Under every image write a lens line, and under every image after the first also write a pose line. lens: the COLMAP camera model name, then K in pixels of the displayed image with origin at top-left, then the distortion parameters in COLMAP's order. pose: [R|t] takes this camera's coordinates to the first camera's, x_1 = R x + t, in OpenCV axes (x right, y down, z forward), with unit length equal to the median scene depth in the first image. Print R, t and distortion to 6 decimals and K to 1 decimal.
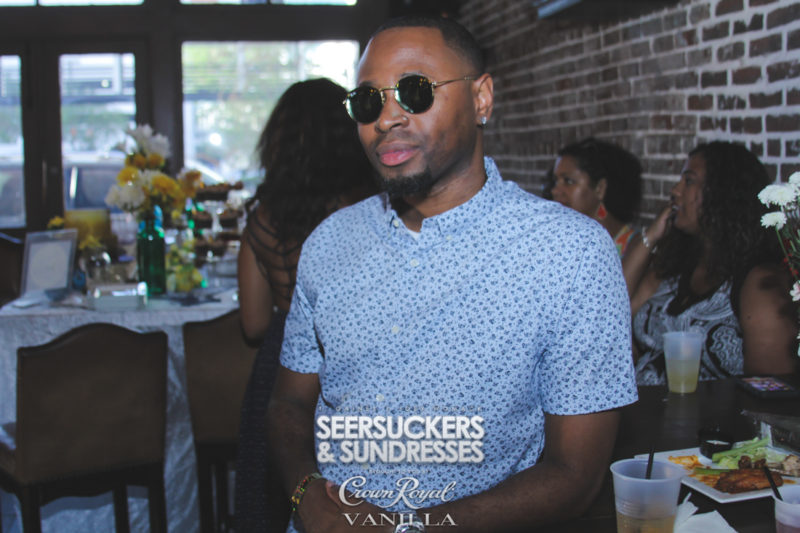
lens RADIAL K [[1024.8, 0, 400.0], [0, 1024.8, 266.5], [0, 0, 1]] dist [-0.165181, 0.043140]
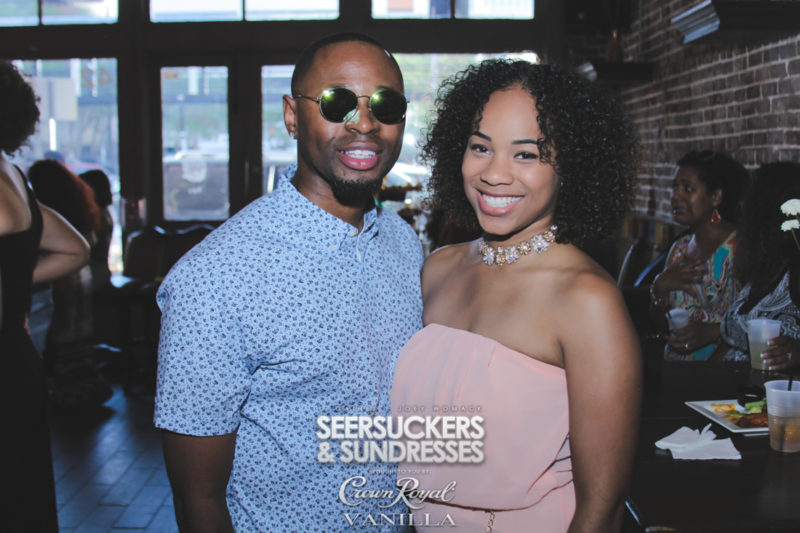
lens RADIAL K [[1024.8, 0, 400.0], [0, 1024.8, 266.5], [0, 0, 1]] dist [-0.165181, 0.043140]
pose [[0.982700, 0.028747, -0.182959, 0.036462], [-0.028751, 0.999583, 0.002635, 0.006203], [0.182959, 0.002671, 0.983117, -0.131707]]
